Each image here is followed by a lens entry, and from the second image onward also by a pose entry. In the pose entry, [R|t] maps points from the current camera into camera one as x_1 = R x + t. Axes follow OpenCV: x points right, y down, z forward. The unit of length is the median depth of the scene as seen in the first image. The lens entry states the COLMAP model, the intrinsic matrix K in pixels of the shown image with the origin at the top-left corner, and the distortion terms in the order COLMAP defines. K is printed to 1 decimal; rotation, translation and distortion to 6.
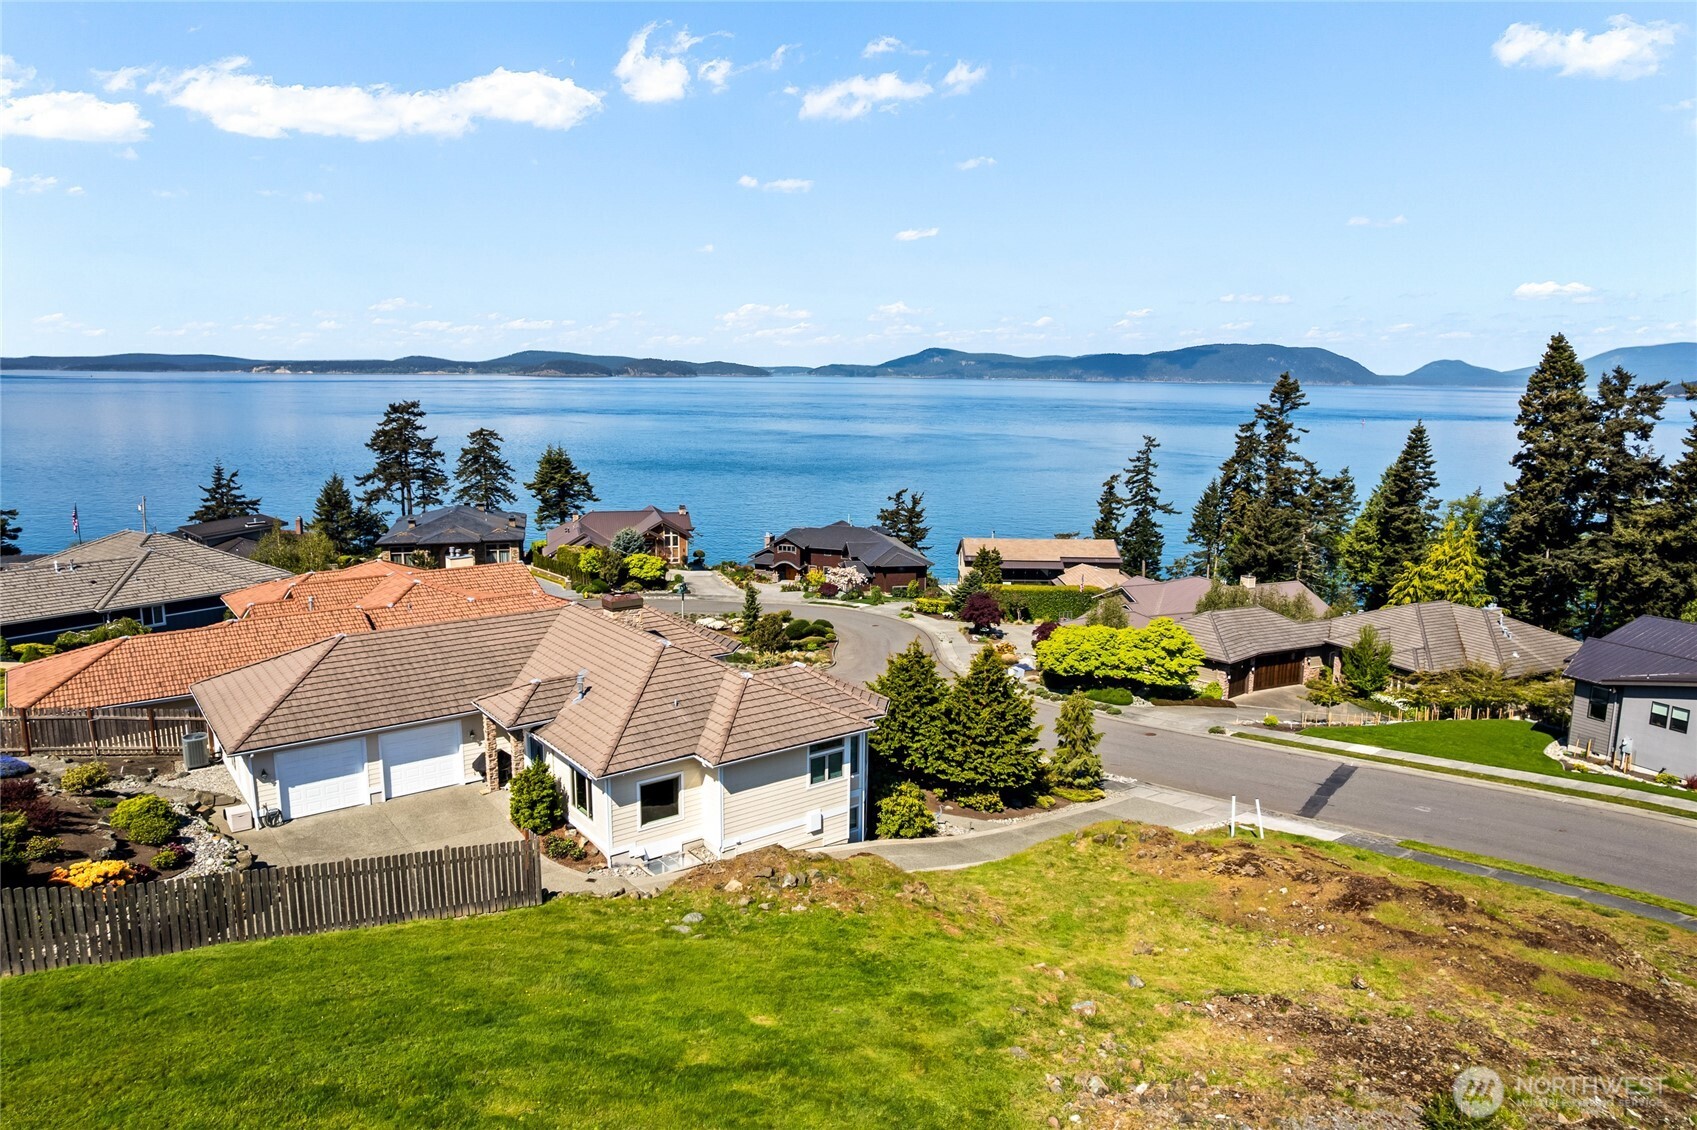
lens RADIAL K [[1085.3, 0, 853.0], [0, 1085.3, 560.5], [0, 0, 1]] dist [-0.068866, 0.057754]
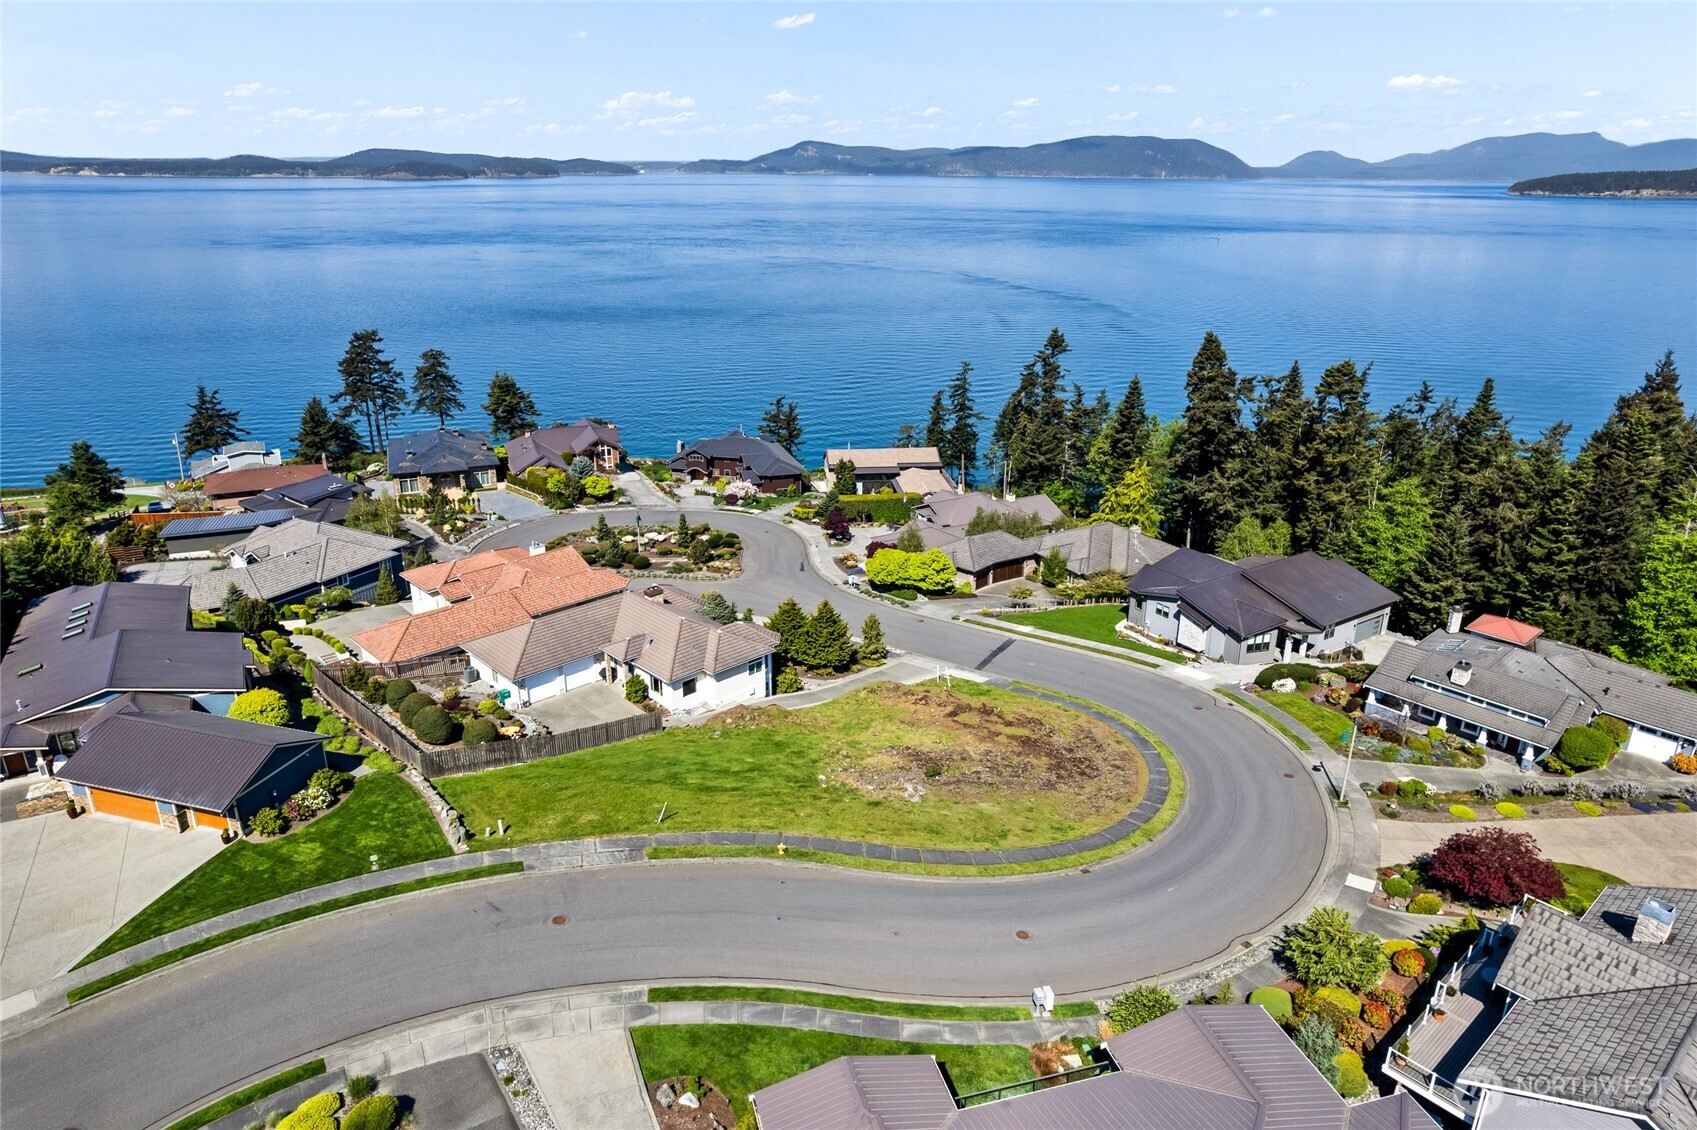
lens RADIAL K [[1085.3, 0, 853.0], [0, 1085.3, 560.5], [0, 0, 1]] dist [-0.068866, 0.057754]
pose [[0.993748, -0.043608, 0.102781, -0.017968], [0.024516, 0.983328, 0.180178, -0.185351], [-0.108924, -0.176532, 0.978249, -0.524076]]
